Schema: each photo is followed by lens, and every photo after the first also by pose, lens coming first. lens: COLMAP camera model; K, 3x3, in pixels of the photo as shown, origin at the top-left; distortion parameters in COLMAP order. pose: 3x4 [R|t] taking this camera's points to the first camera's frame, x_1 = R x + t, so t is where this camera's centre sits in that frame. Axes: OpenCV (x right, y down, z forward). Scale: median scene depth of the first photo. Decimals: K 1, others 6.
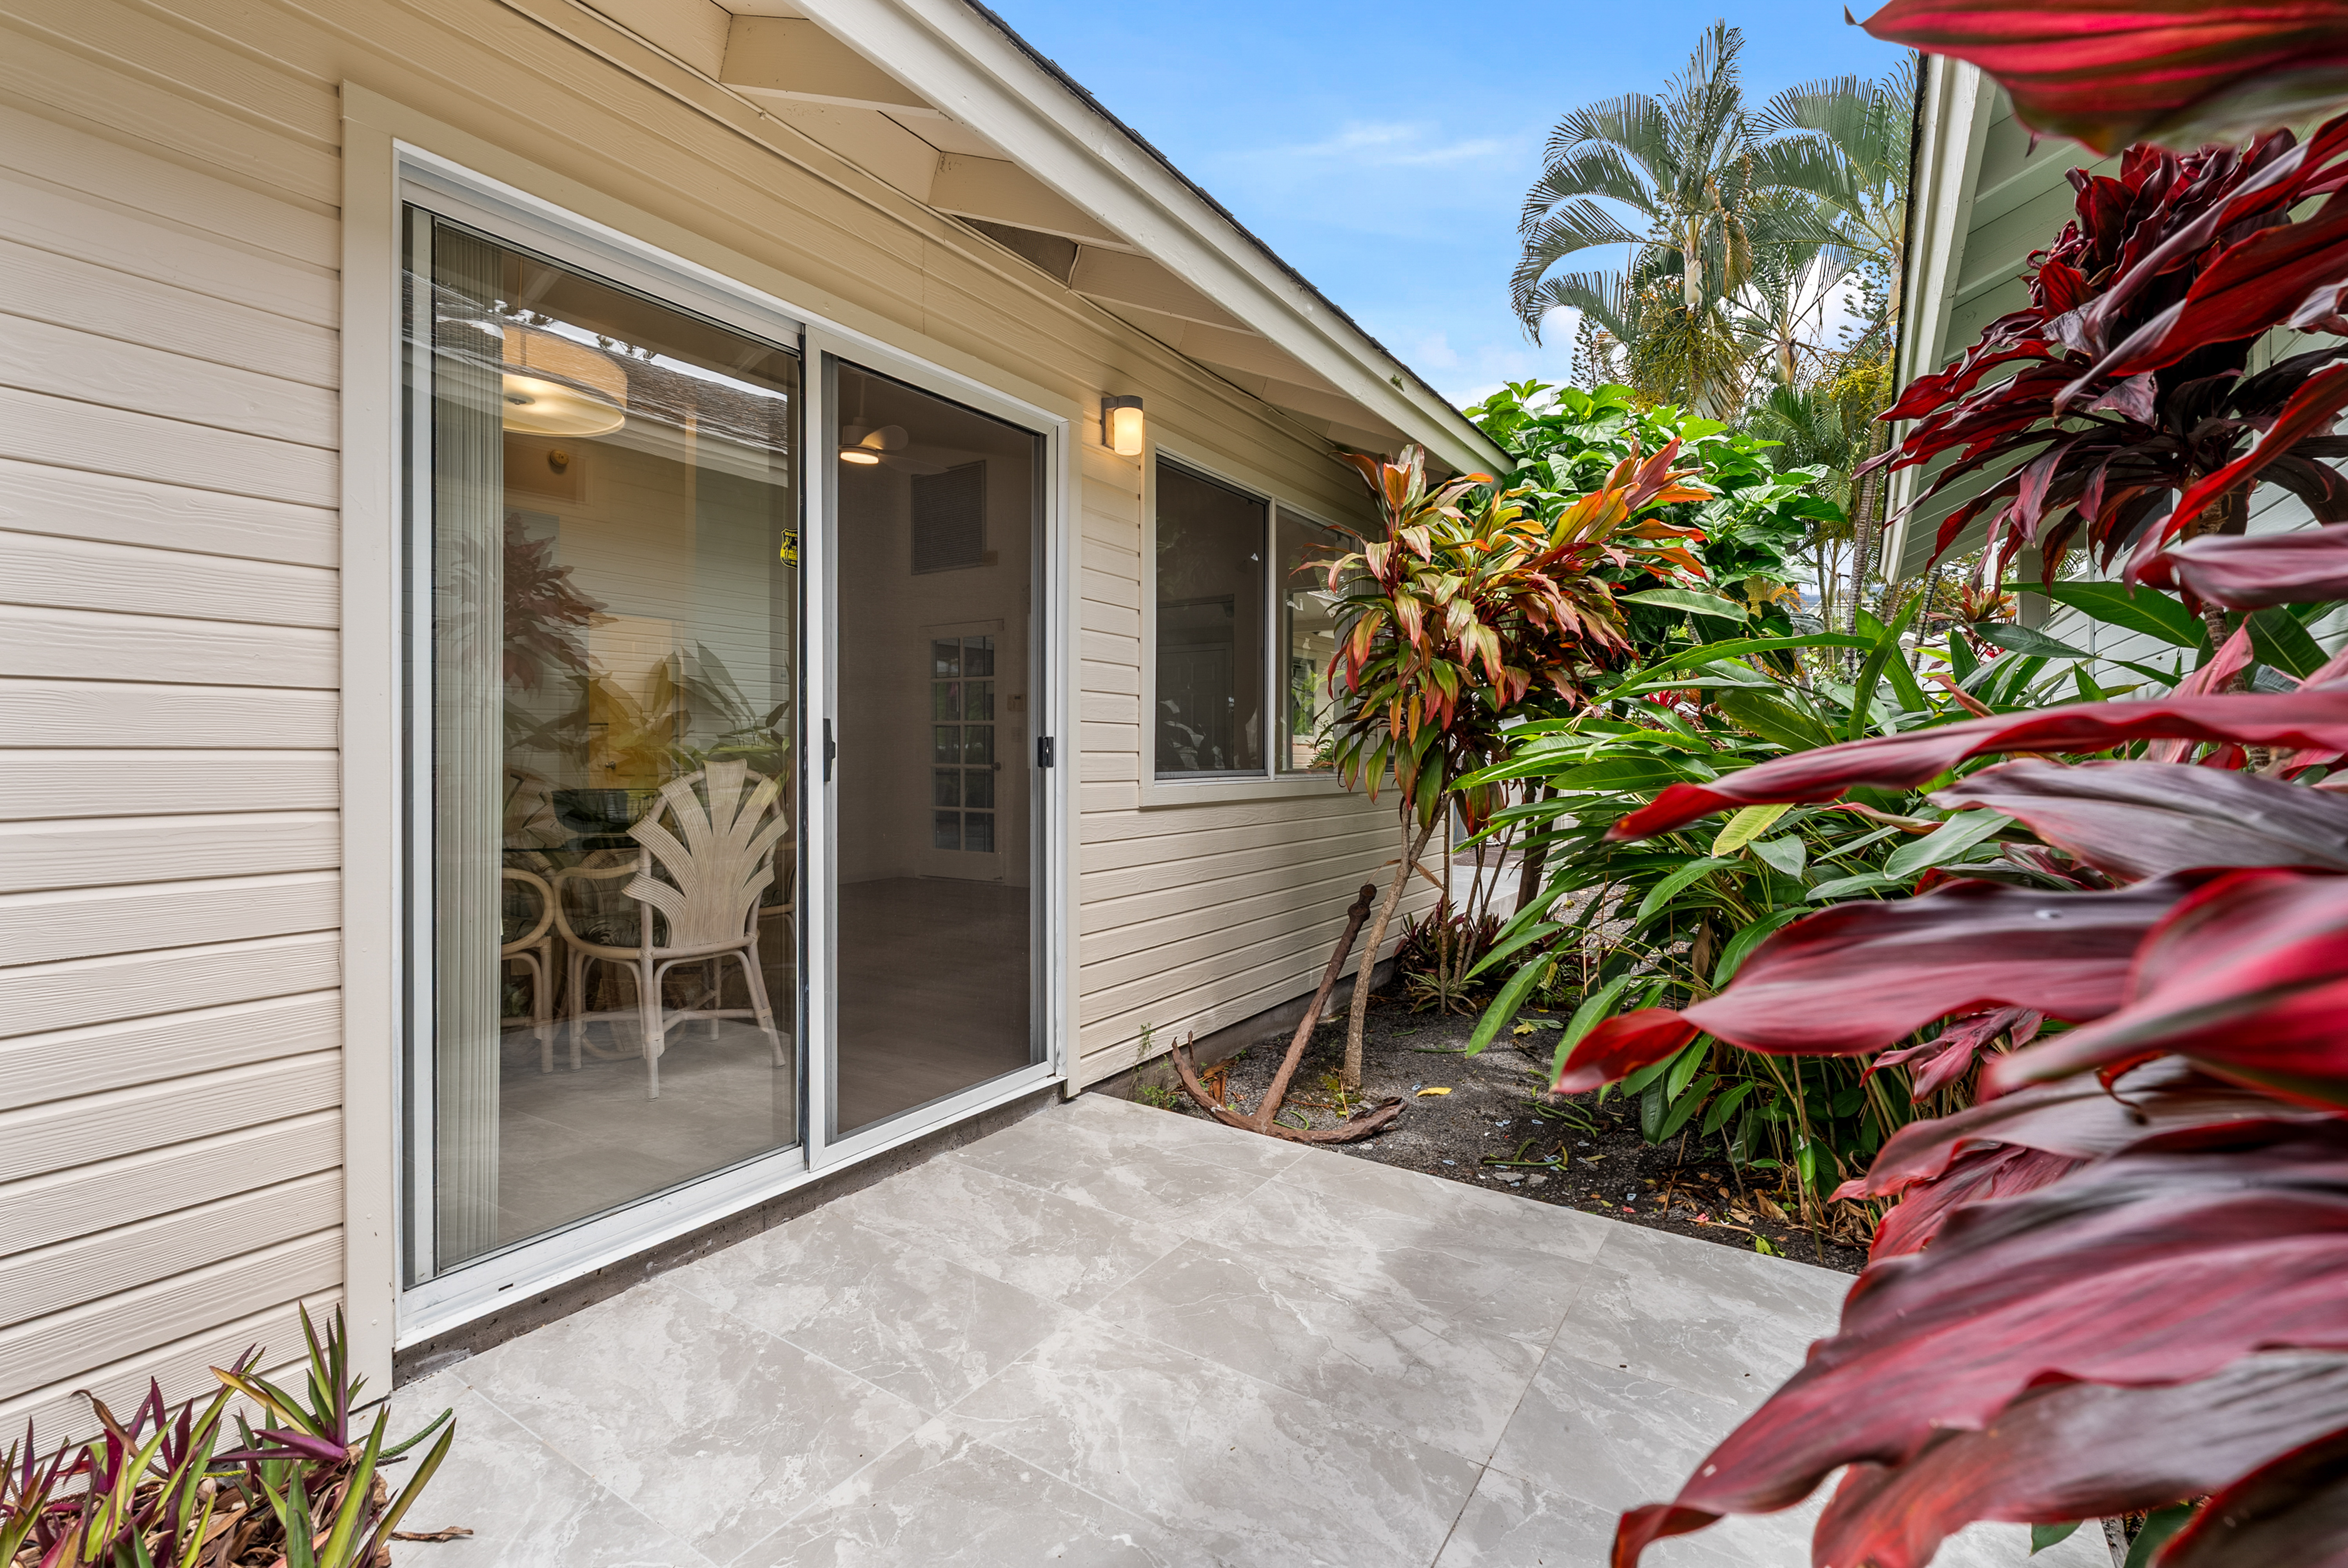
lens RADIAL K [[1067.1, 0, 1168.0], [0, 1067.1, 776.7], [0, 0, 1]] dist [-0.006176, 0.003245]
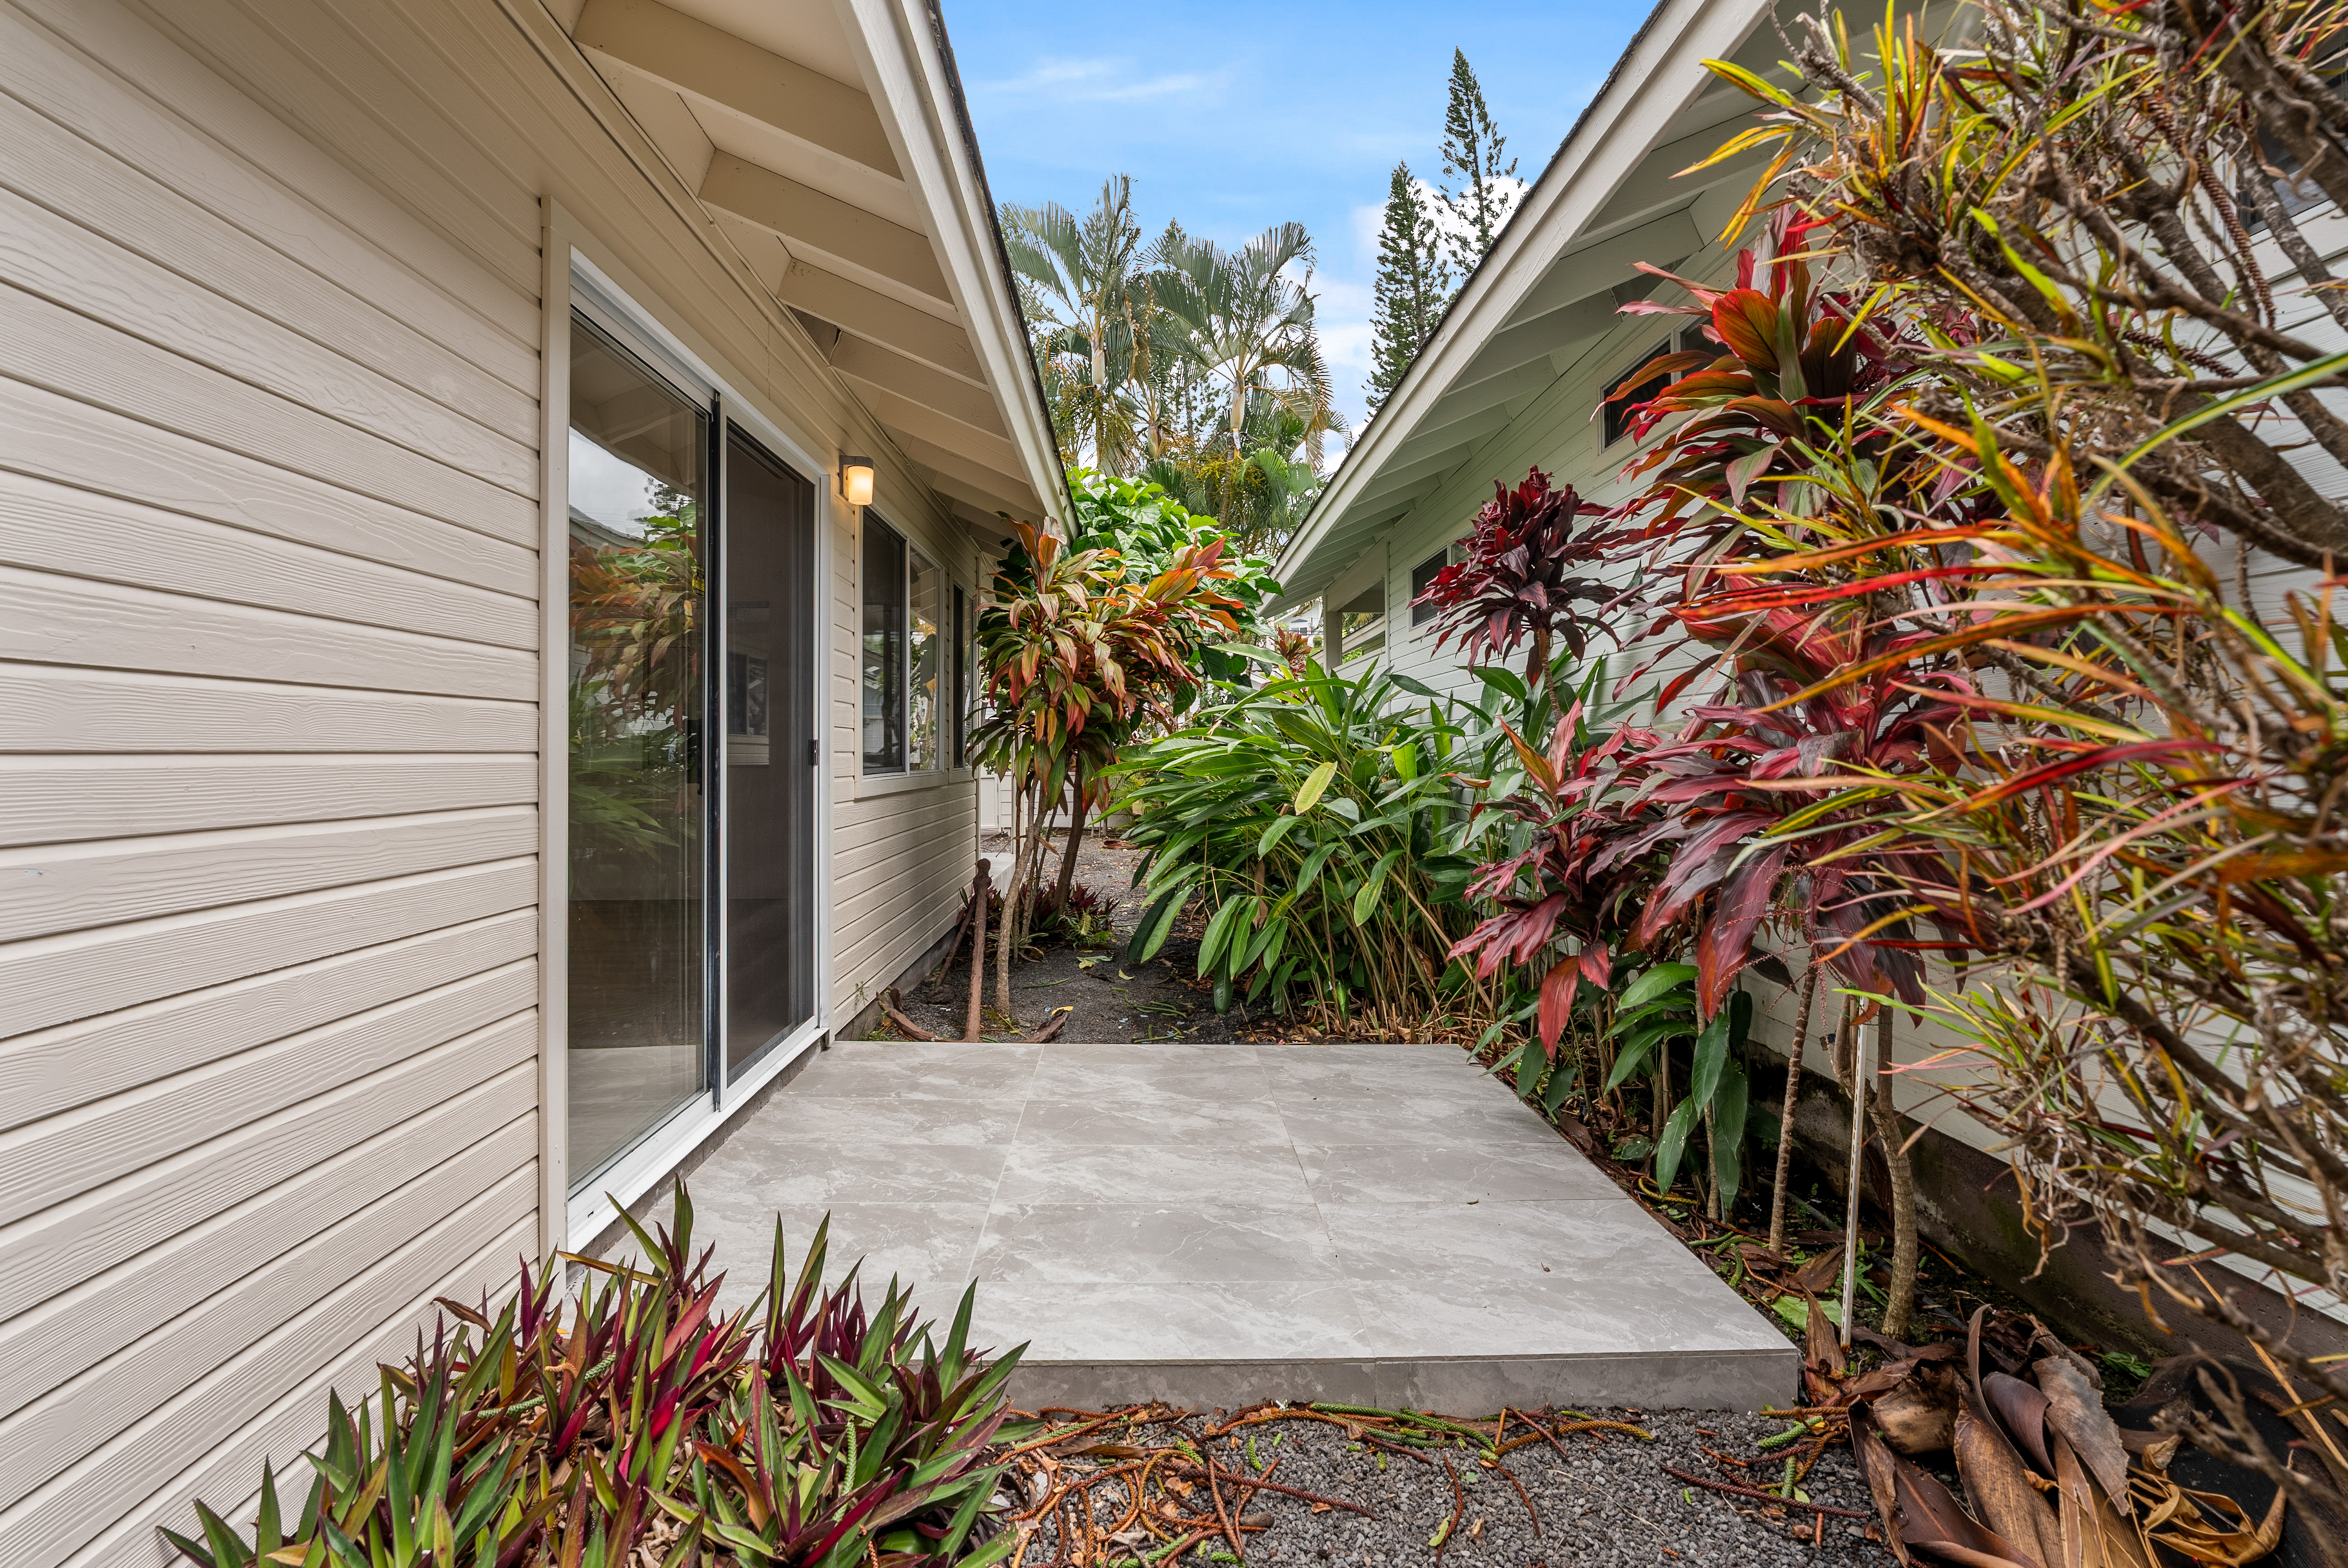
lens RADIAL K [[1067.1, 0, 1181.2], [0, 1067.1, 774.4], [0, 0, 1]] dist [-0.006176, 0.003245]
pose [[0.821828, -0.017575, 0.569465, -0.495460], [0.018774, 0.999817, 0.003762, 0.004562], [-0.569427, 0.007600, 0.822007, -0.217689]]
